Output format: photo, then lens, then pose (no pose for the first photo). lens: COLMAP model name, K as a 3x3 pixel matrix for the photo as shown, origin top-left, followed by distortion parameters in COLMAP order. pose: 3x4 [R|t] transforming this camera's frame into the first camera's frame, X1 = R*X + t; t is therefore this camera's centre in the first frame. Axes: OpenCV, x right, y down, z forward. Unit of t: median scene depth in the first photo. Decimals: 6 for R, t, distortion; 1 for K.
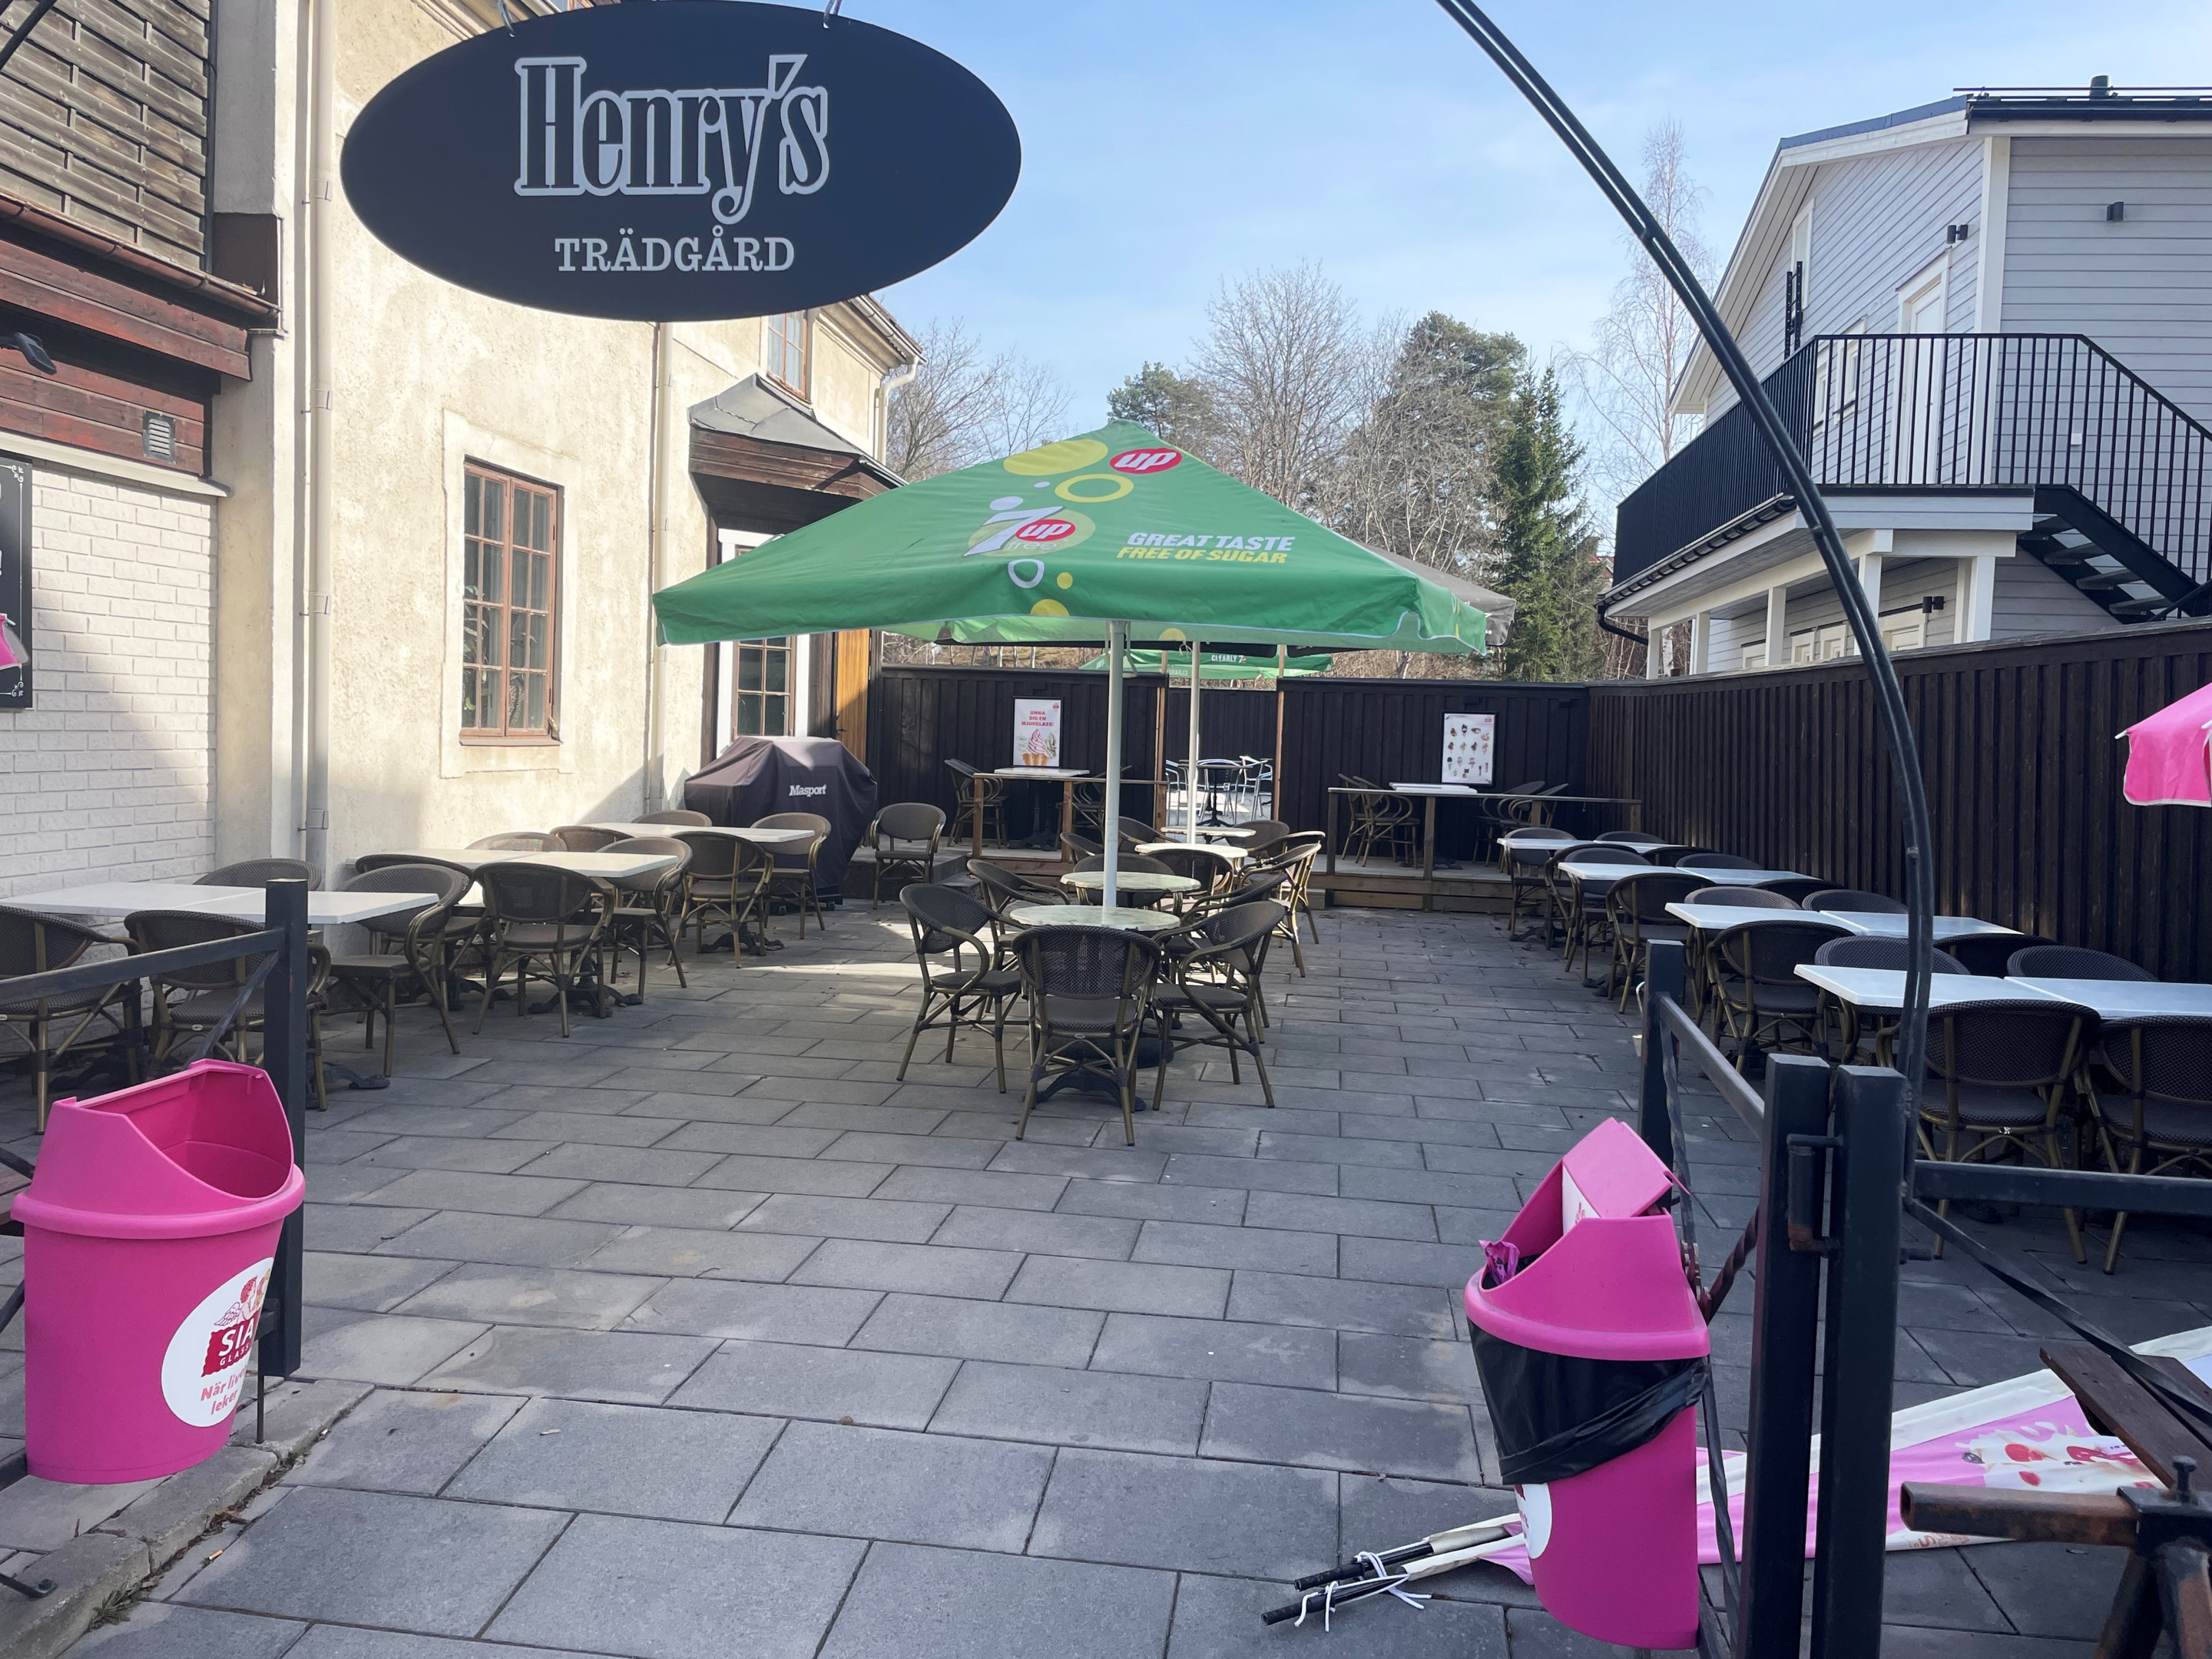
lens RADIAL K [[1664.2, 0, 1118.7], [0, 1664.2, 800.2], [0, 0, 1]] dist [0.104110, -0.172652]
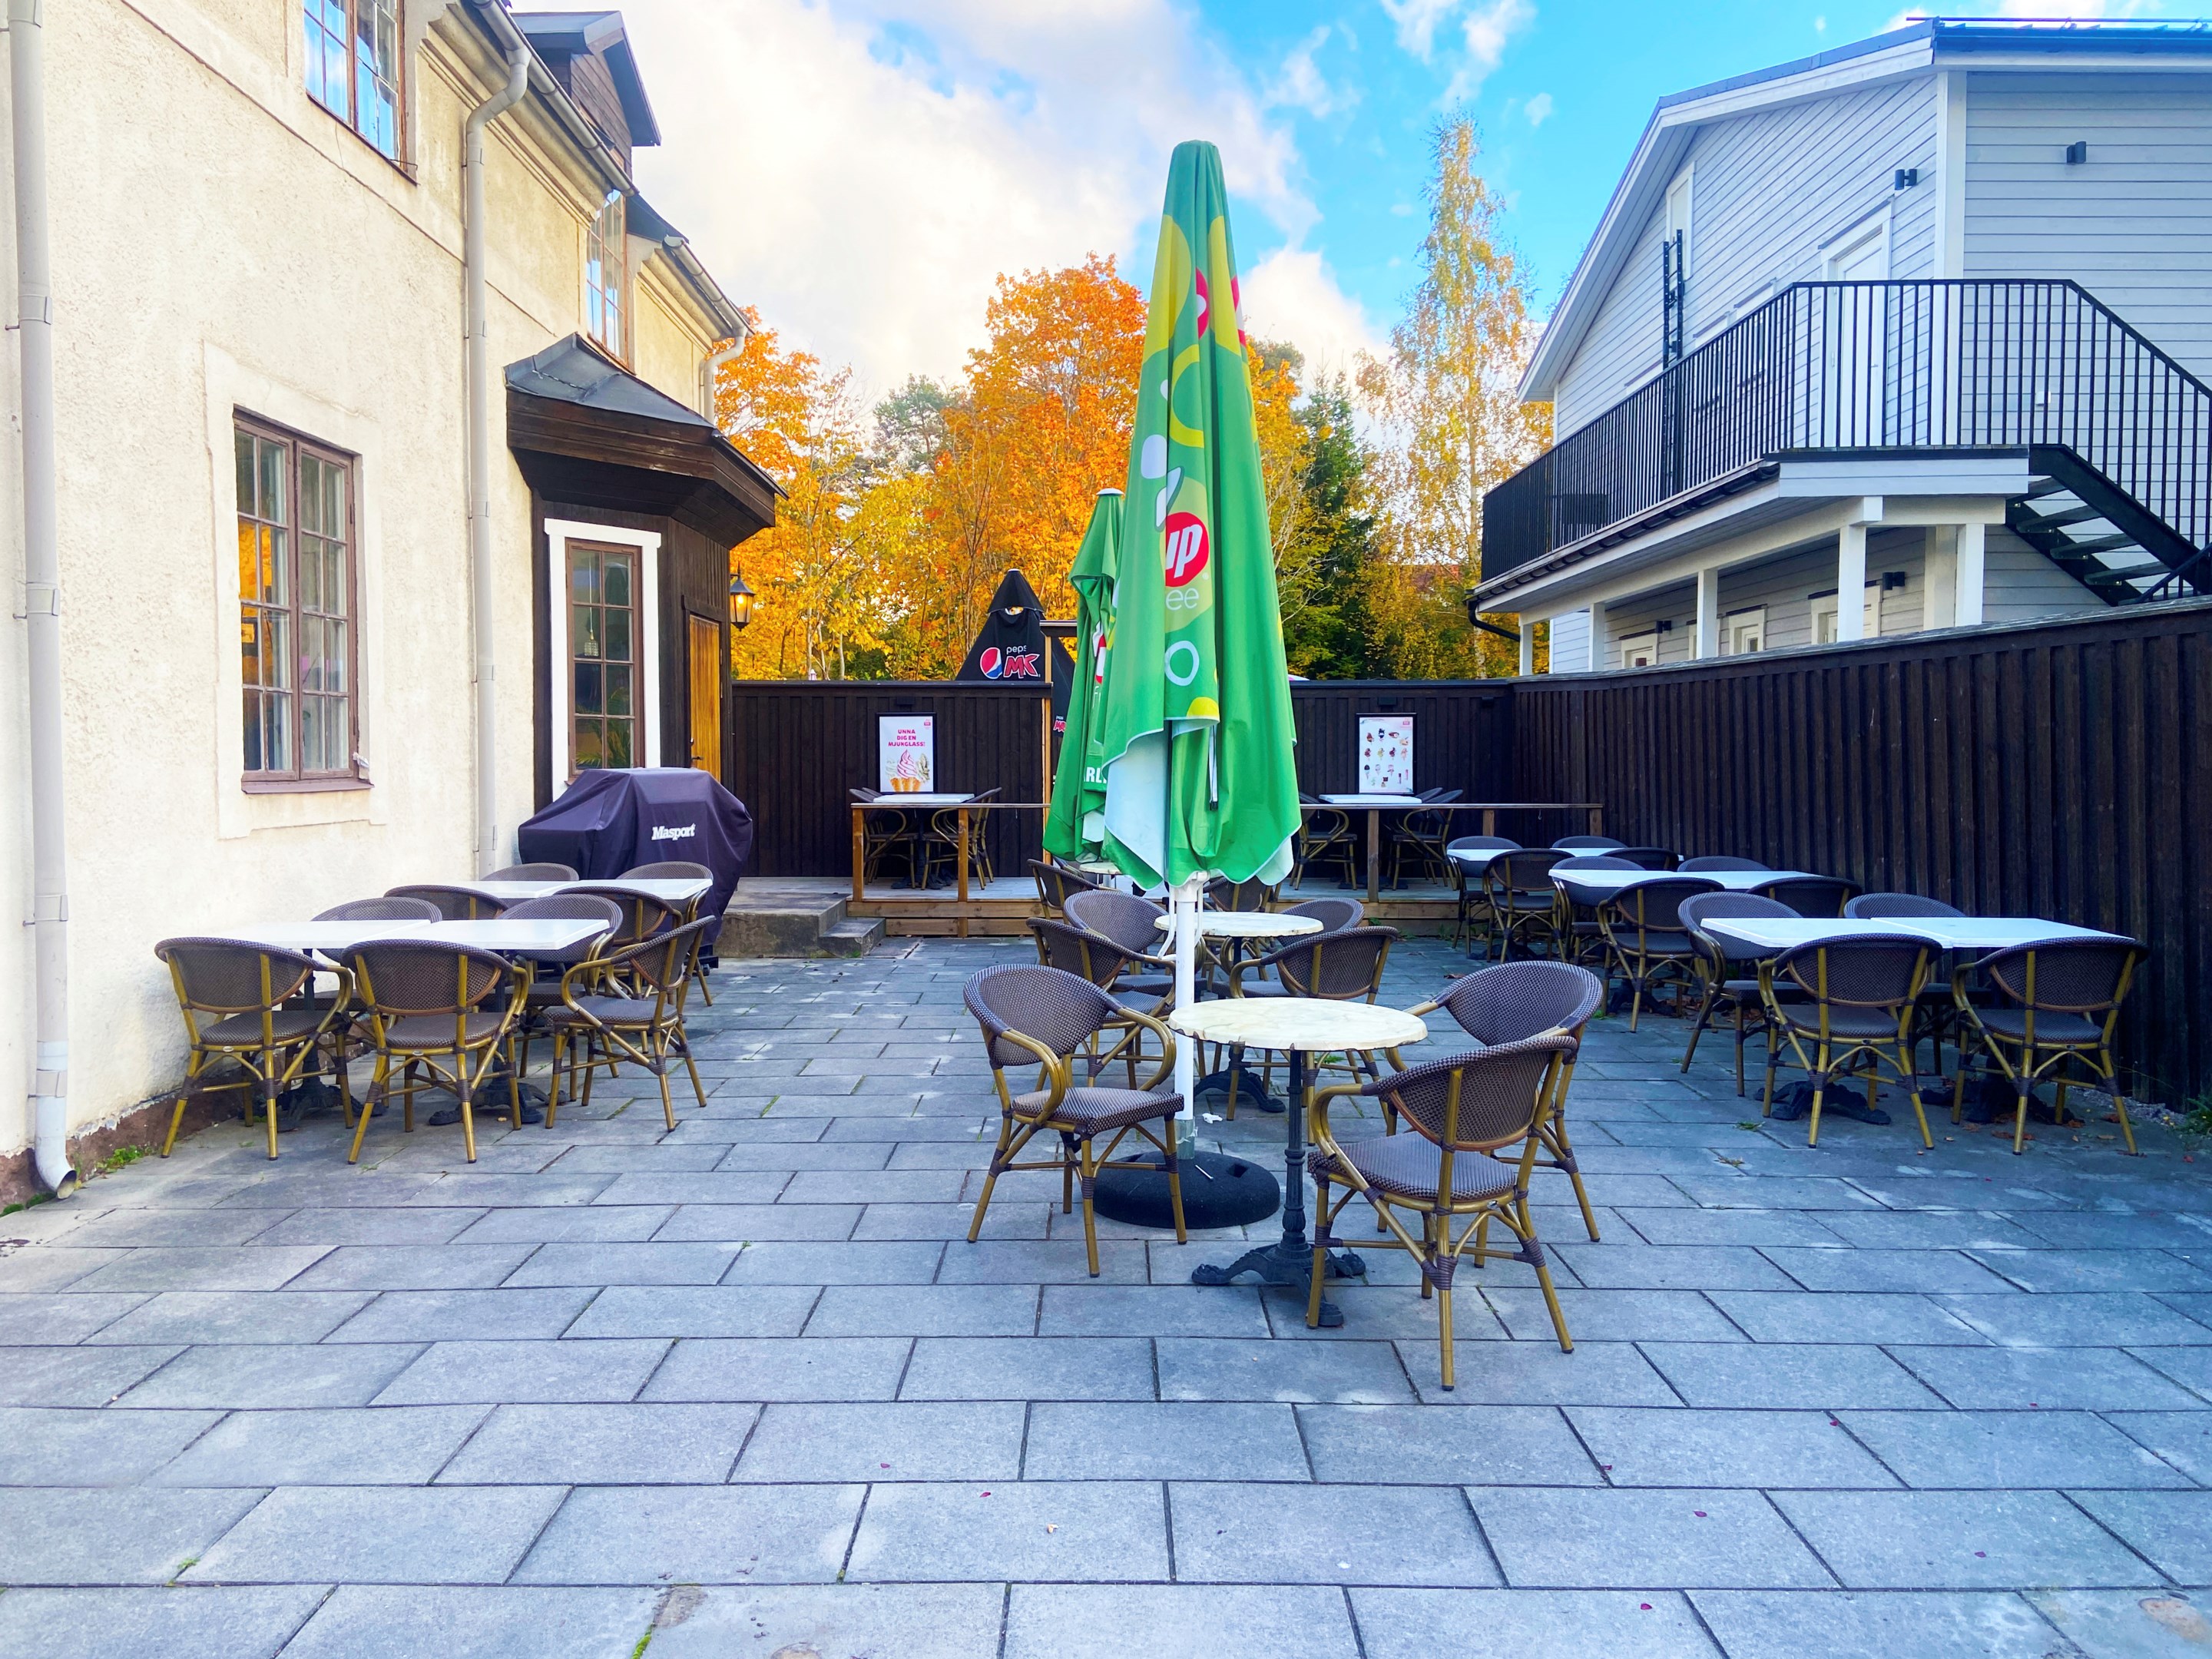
lens RADIAL K [[1651.0, 0, 1106.0], [0, 1651.0, 829.5], [0, 0, 1]] dist [0.136806, -0.198740]
pose [[0.990708, -0.041120, 0.129644, -0.078347], [0.040171, 0.999143, 0.009930, -0.006542], [-0.129941, -0.004630, 0.991511, 0.148519]]
